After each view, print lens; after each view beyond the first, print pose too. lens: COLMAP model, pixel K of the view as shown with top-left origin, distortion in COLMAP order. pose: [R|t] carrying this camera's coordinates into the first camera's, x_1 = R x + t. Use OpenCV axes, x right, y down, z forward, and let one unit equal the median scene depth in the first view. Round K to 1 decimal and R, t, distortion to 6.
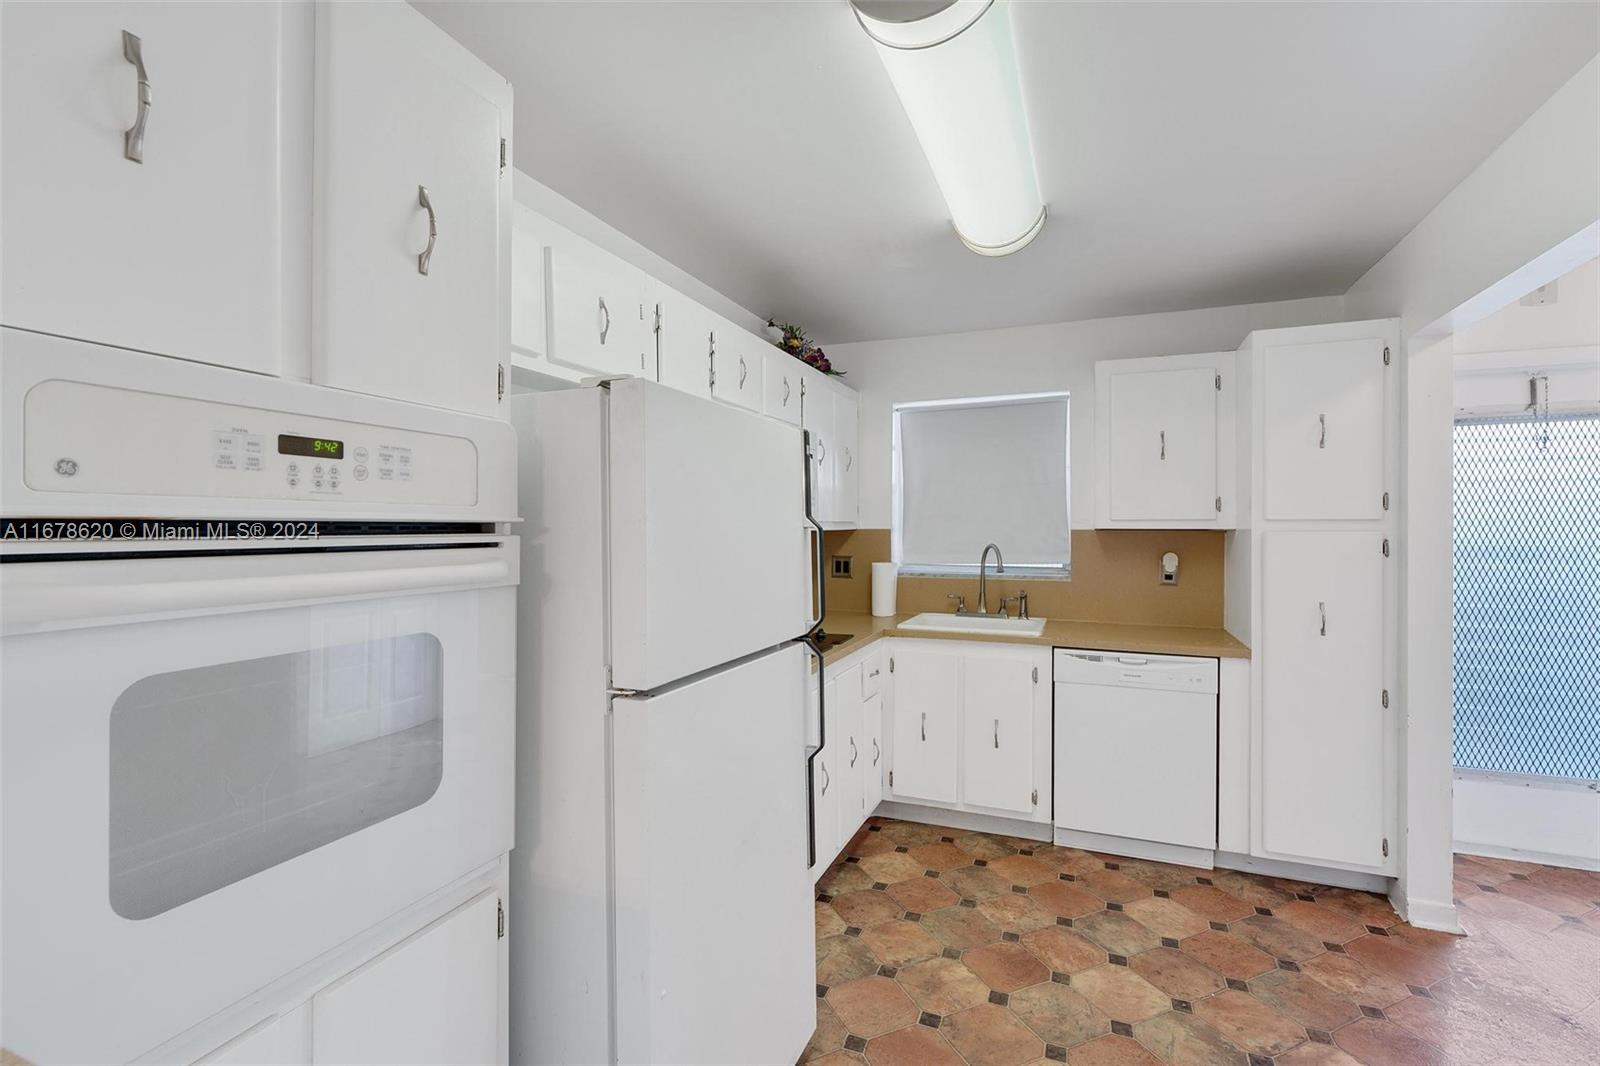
lens RADIAL K [[720.2, 0, 797.6], [0, 720.2, 537.5], [0, 0, 1]] dist [-0.012942, 0.003590]
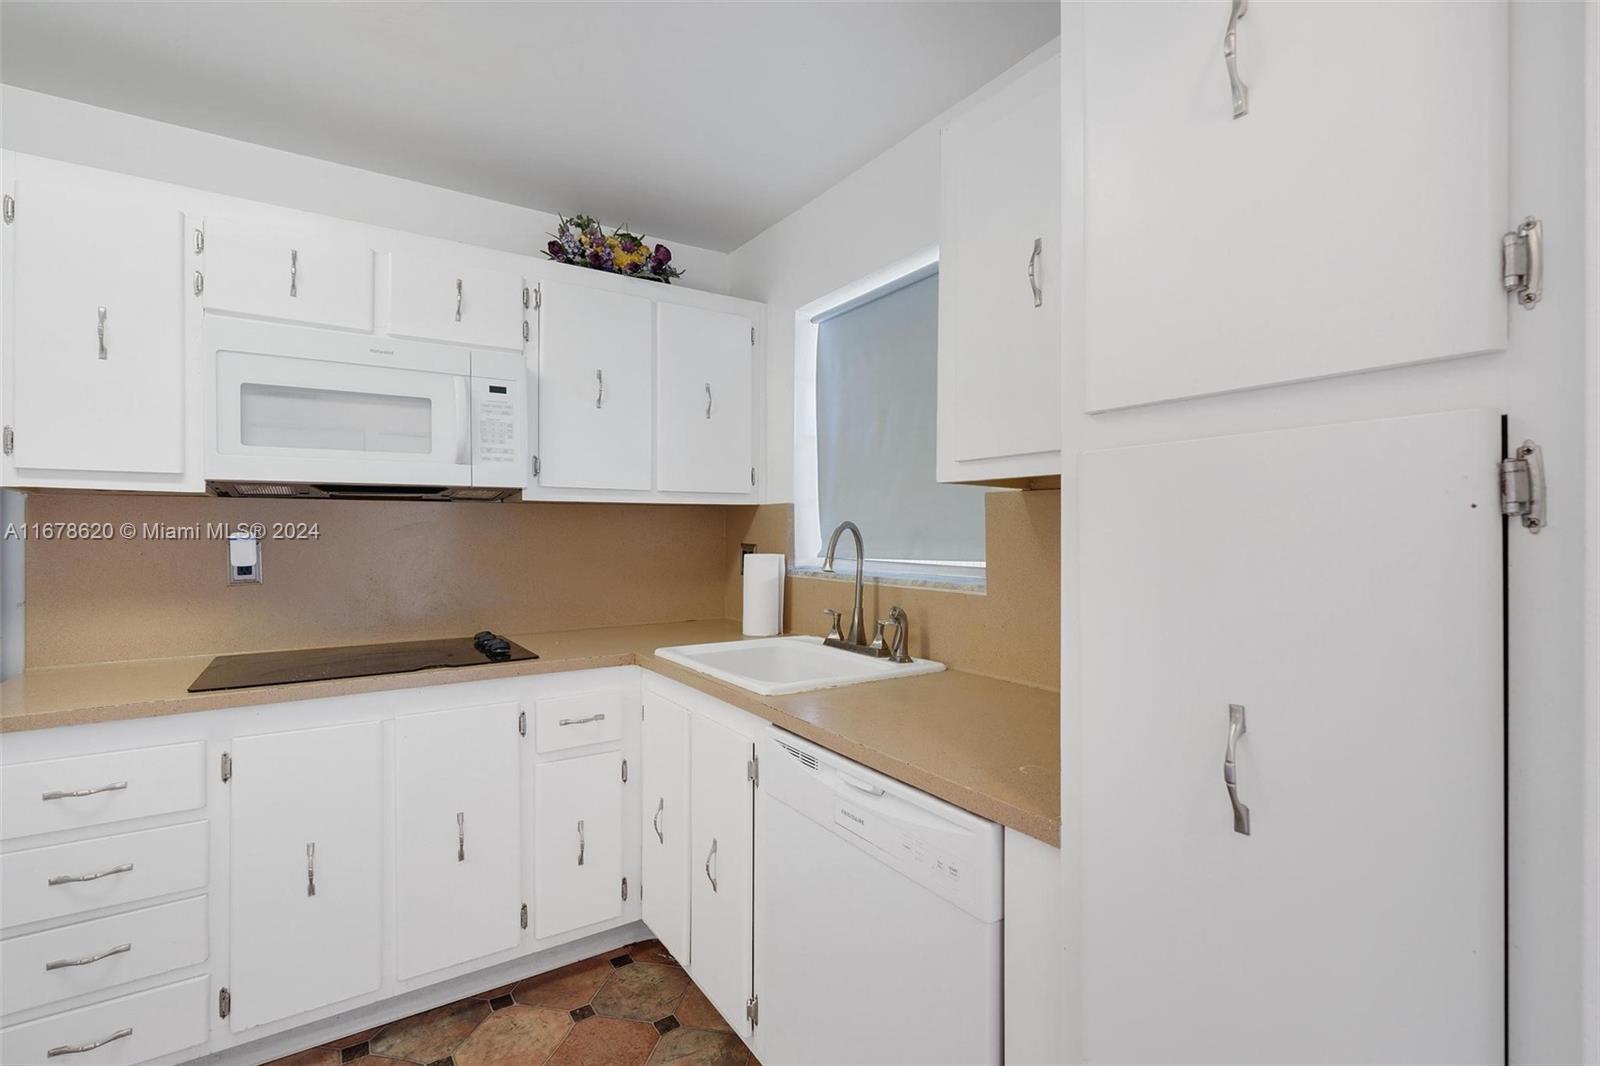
lens RADIAL K [[720.2, 0, 797.9], [0, 720.2, 526.2], [0, 0, 1]] dist [-0.012942, 0.003590]
pose [[0.824545, -0.004534, -0.565779, 0.628674], [-0.001929, 0.999940, -0.010826, 0.020986], [0.565794, 0.010018, 0.824486, 0.574854]]
